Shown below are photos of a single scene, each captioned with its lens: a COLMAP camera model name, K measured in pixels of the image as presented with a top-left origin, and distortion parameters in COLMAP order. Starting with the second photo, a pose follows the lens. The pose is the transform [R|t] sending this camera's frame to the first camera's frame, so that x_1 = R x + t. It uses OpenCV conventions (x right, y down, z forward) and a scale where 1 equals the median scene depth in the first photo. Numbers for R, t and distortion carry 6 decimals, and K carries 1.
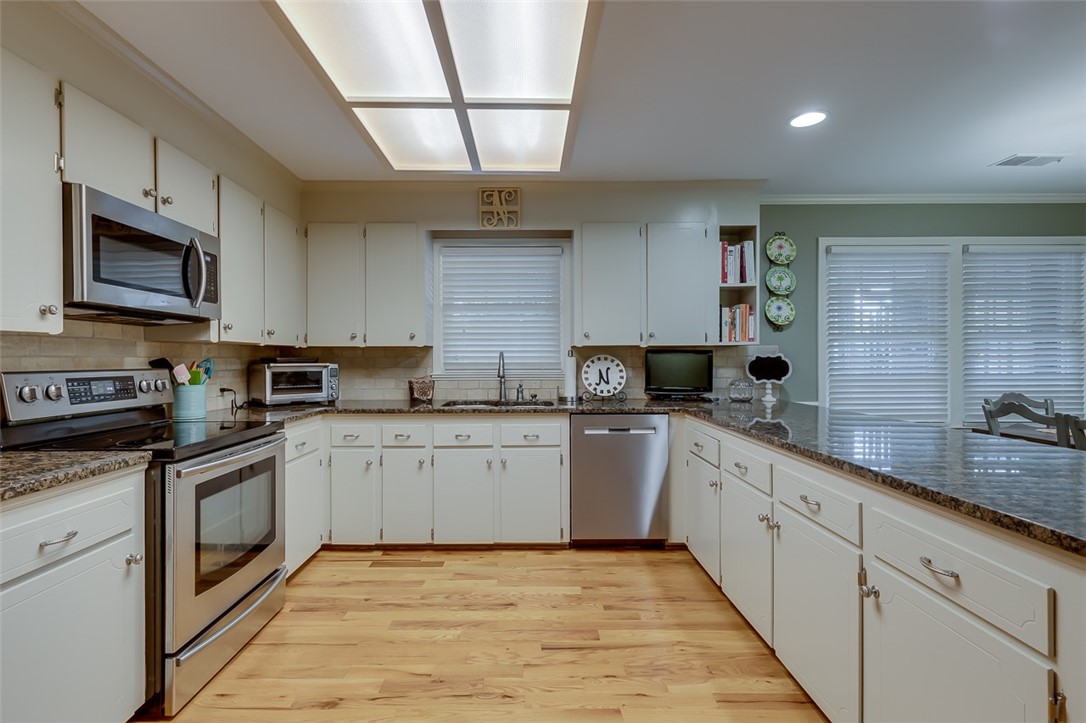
lens RADIAL K [[490.8, 0, 539.5], [0, 490.8, 360.0], [0, 0, 1]] dist [0.005223, -0.000751]
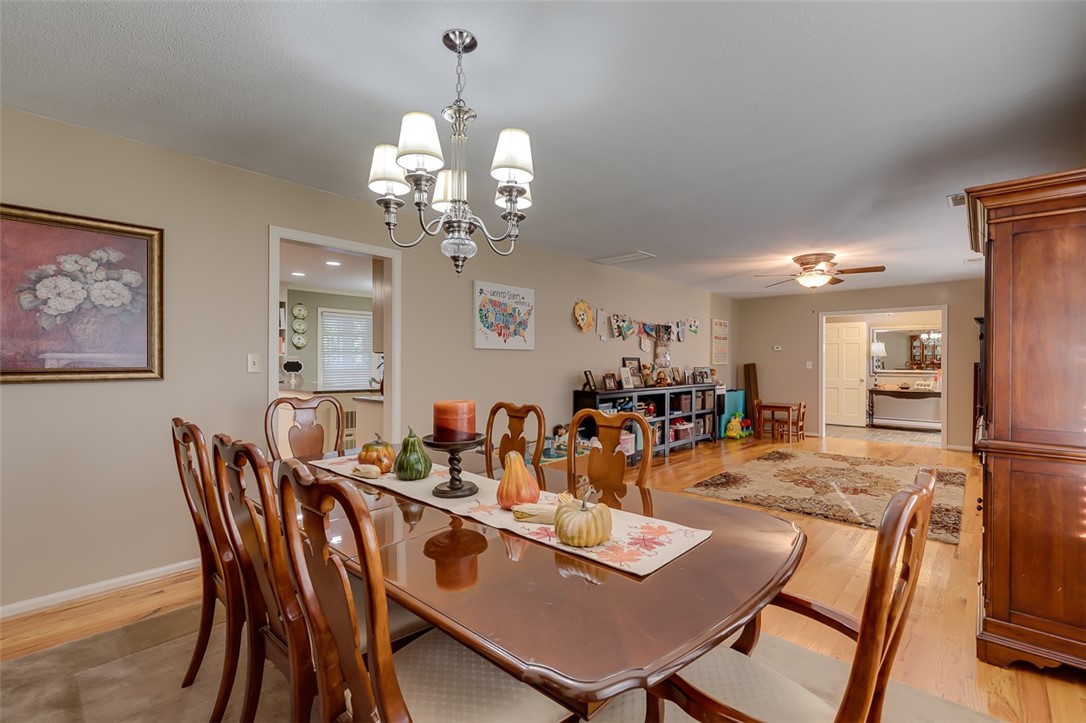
lens RADIAL K [[490.8, 0, 566.5], [0, 490.8, 364.4], [0, 0, 1]] dist [0.005223, -0.000751]
pose [[0.650441, 0.000219, 0.759557, -0.407653], [-0.000151, 1.000000, -0.000159, 0.006002], [-0.759557, -0.000011, 0.650441, -1.370704]]
